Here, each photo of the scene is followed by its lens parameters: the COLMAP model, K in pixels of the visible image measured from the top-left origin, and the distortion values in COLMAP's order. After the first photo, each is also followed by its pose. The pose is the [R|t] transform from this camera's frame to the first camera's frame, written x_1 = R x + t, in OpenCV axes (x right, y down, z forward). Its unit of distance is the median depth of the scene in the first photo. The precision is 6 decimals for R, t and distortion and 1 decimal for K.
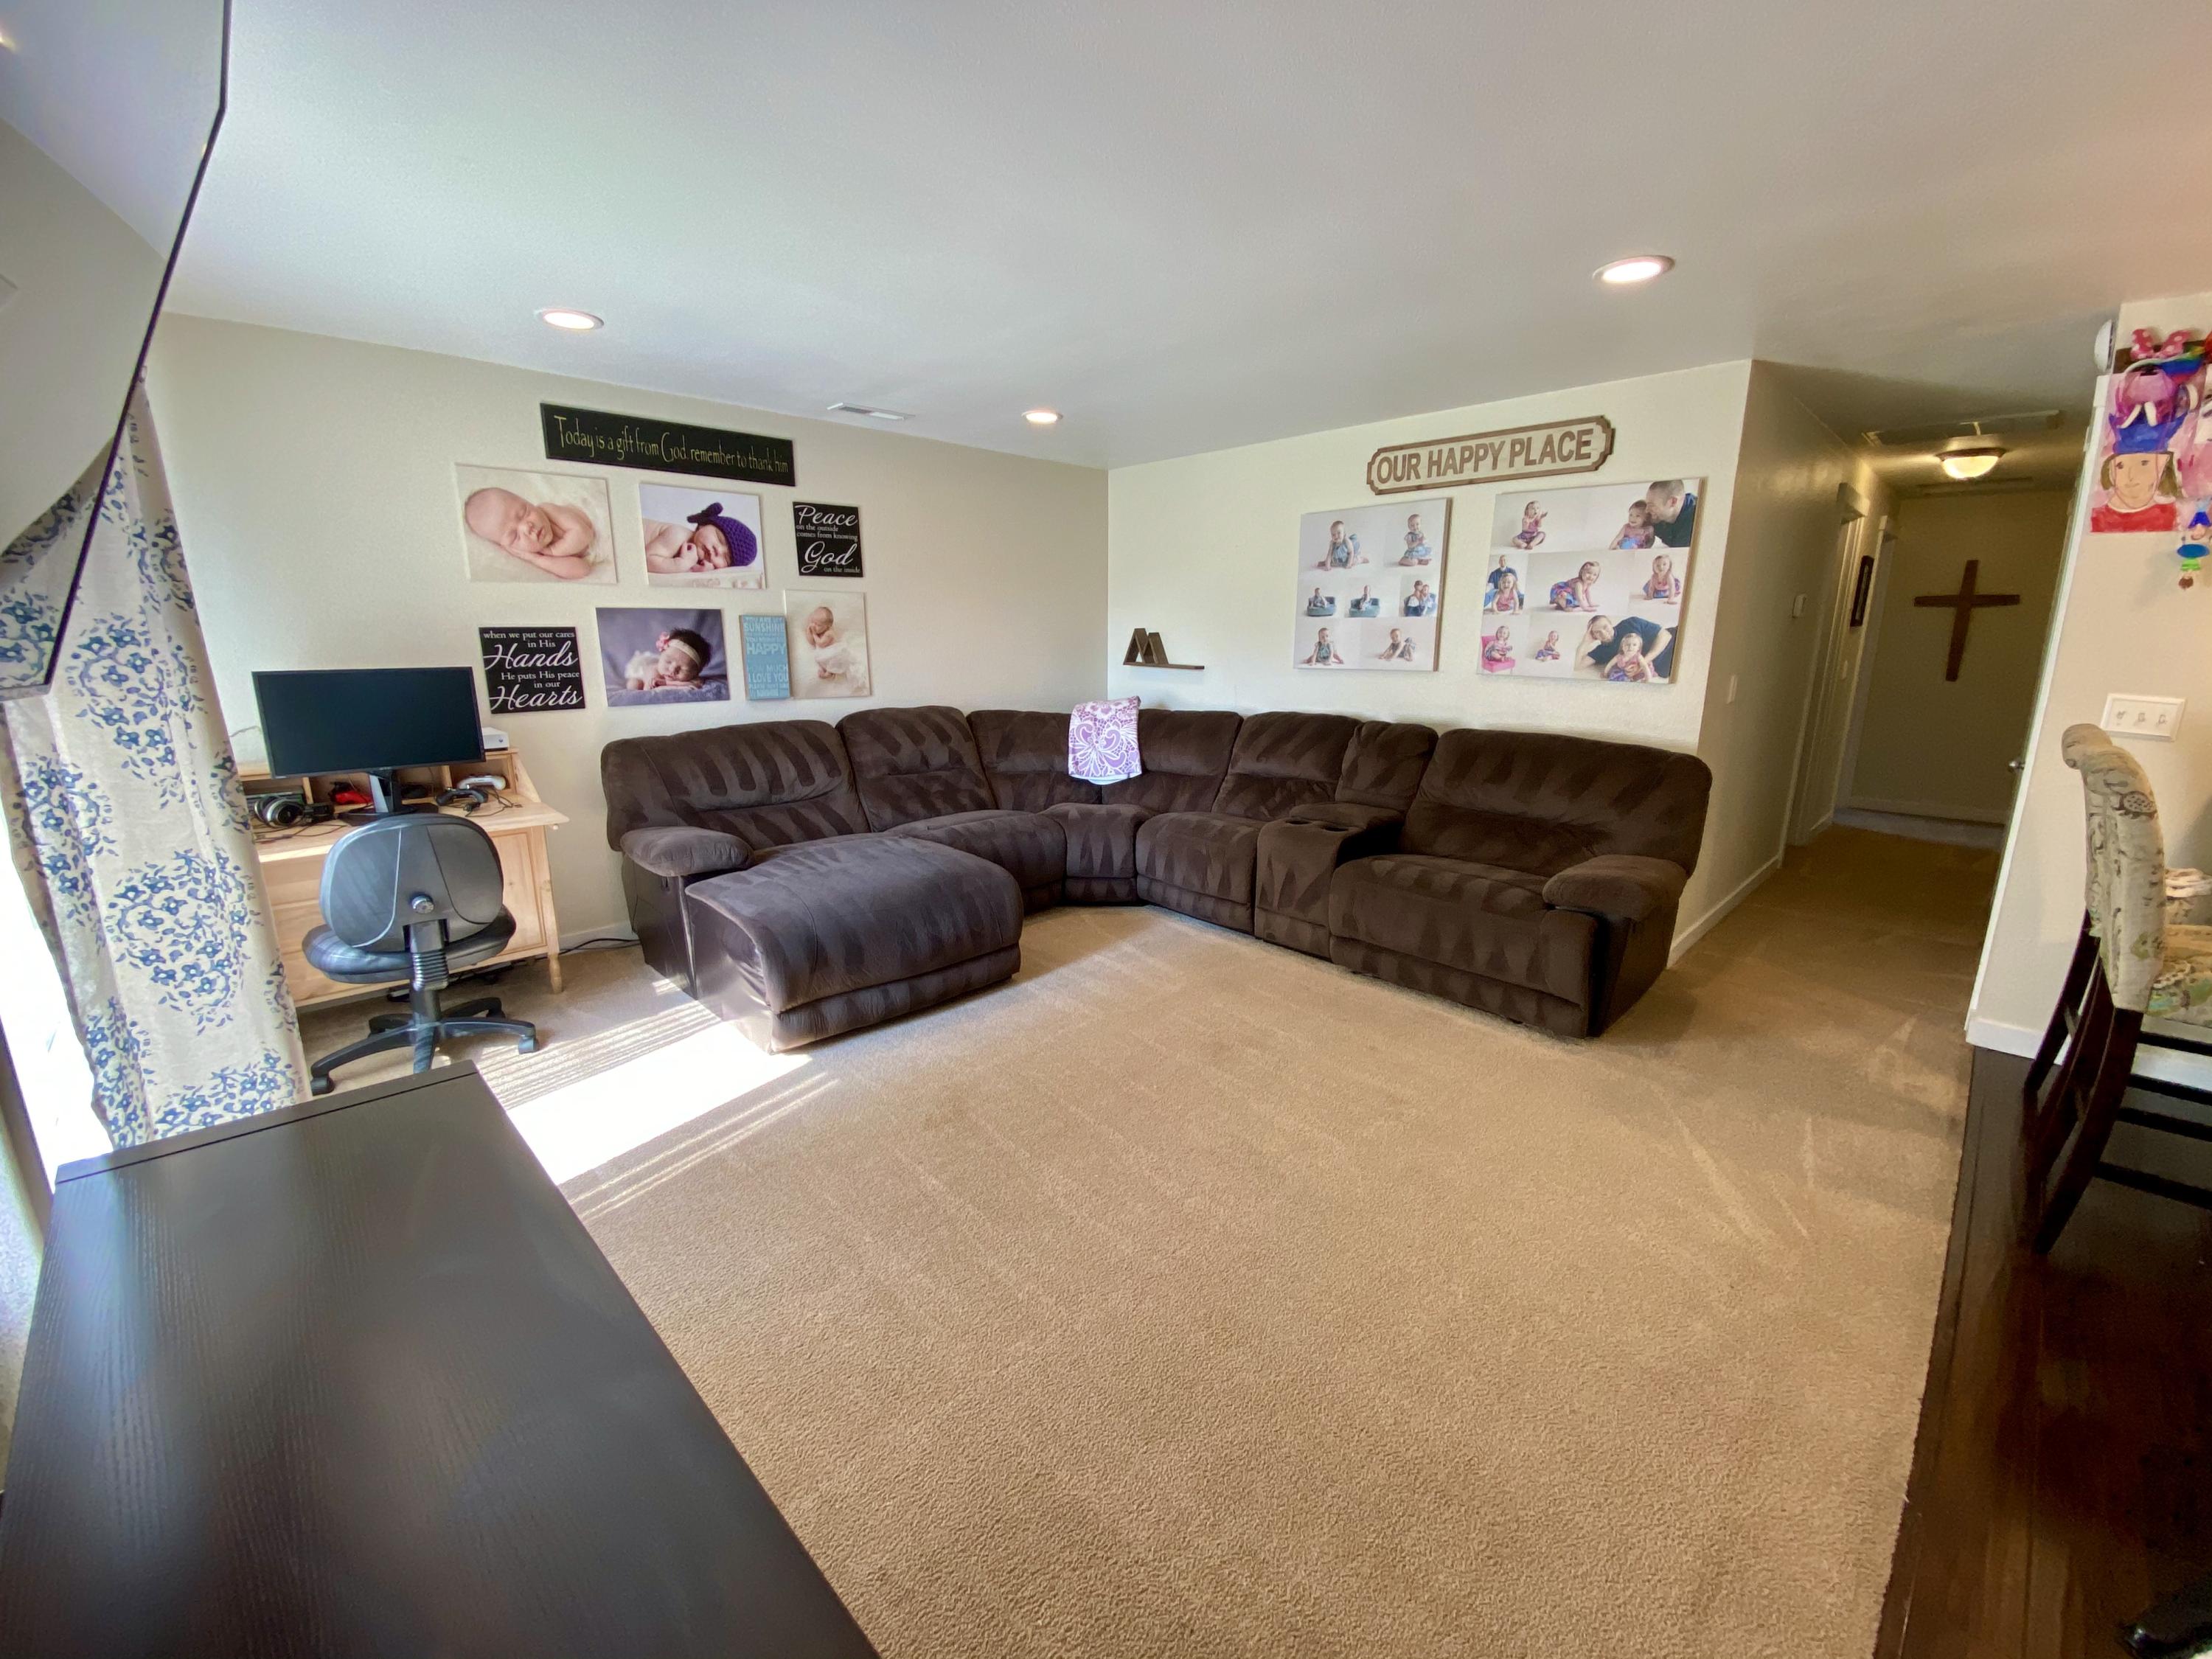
lens RADIAL K [[889.1, 0, 1106.9], [0, 889.1, 831.9], [0, 0, 1]] dist [0.010657, -0.015011]
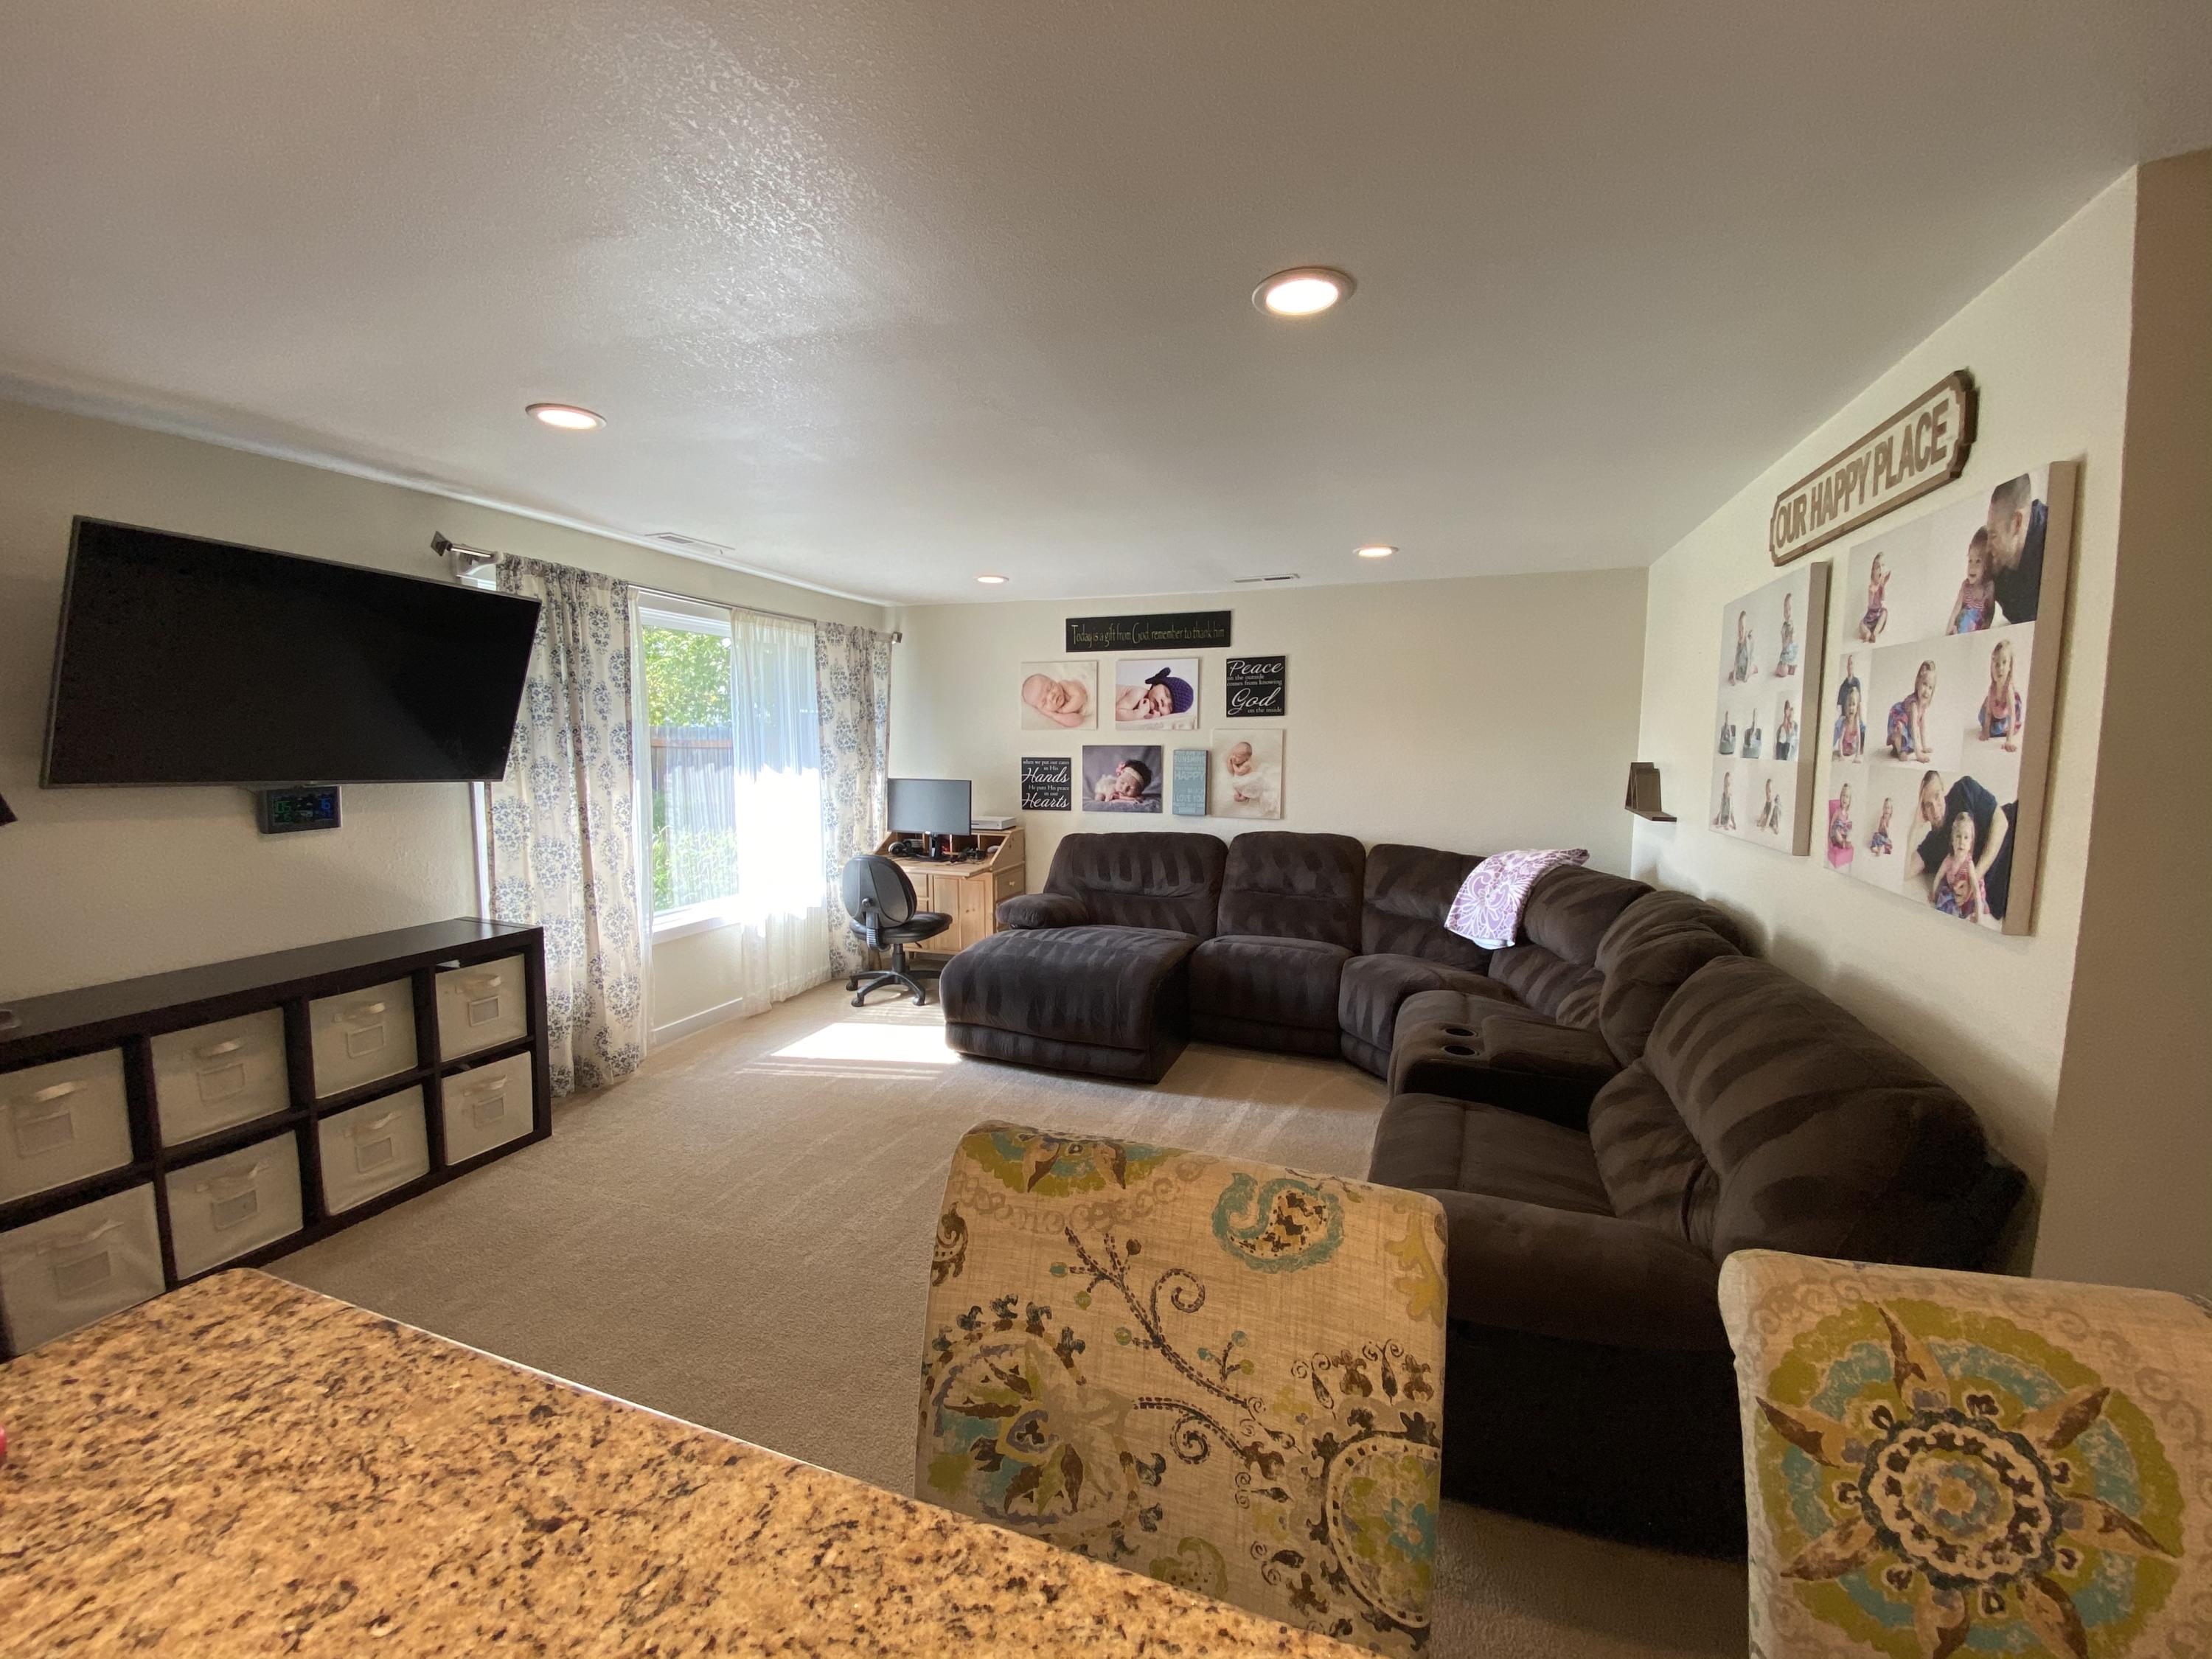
lens RADIAL K [[889.1, 0, 1113.3], [0, 889.1, 825.2], [0, 0, 1]] dist [0.010657, -0.015011]
pose [[0.432490, 0.085051, -0.897618, 0.788347], [-0.201716, 0.979434, -0.004388, -0.124064], [0.878785, 0.182961, 0.440752, 0.413005]]
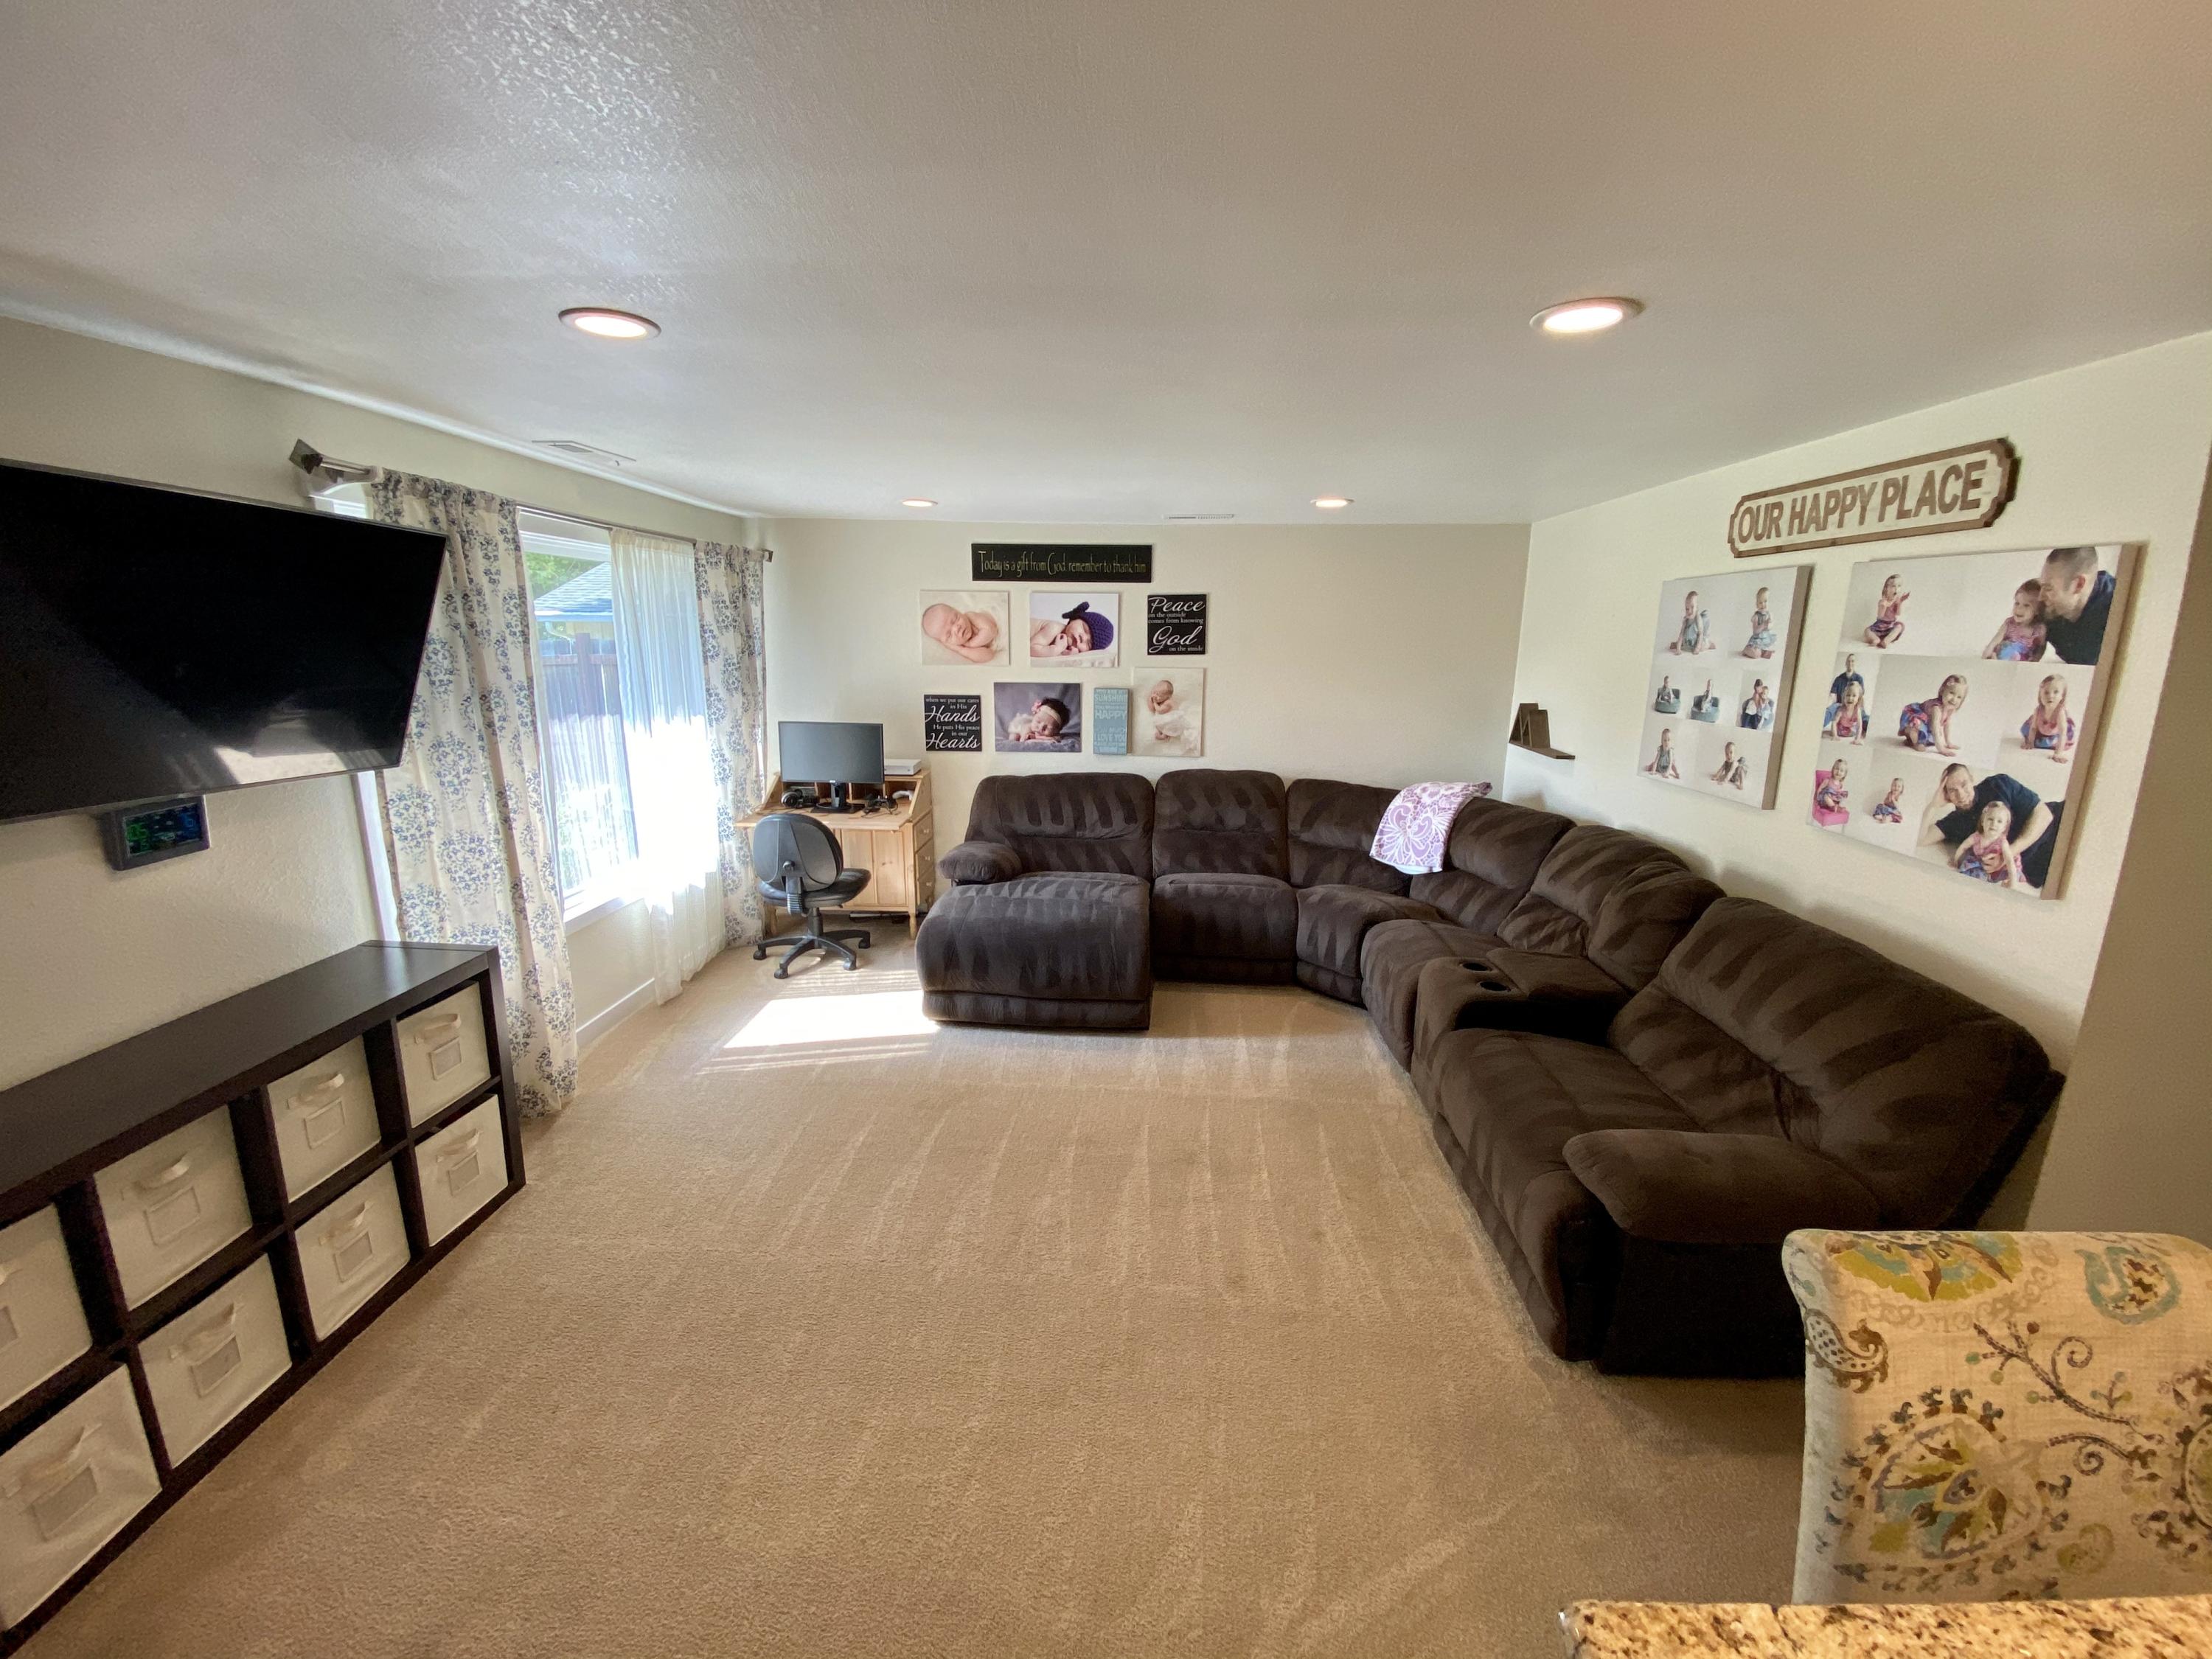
lens RADIAL K [[889.1, 0, 1109.9], [0, 889.1, 825.0], [0, 0, 1]] dist [0.010657, -0.015011]
pose [[0.675855, 0.157290, -0.720056, 0.601778], [-0.170232, 0.983860, 0.055134, -0.136674], [0.717106, 0.085314, 0.691723, 0.173024]]
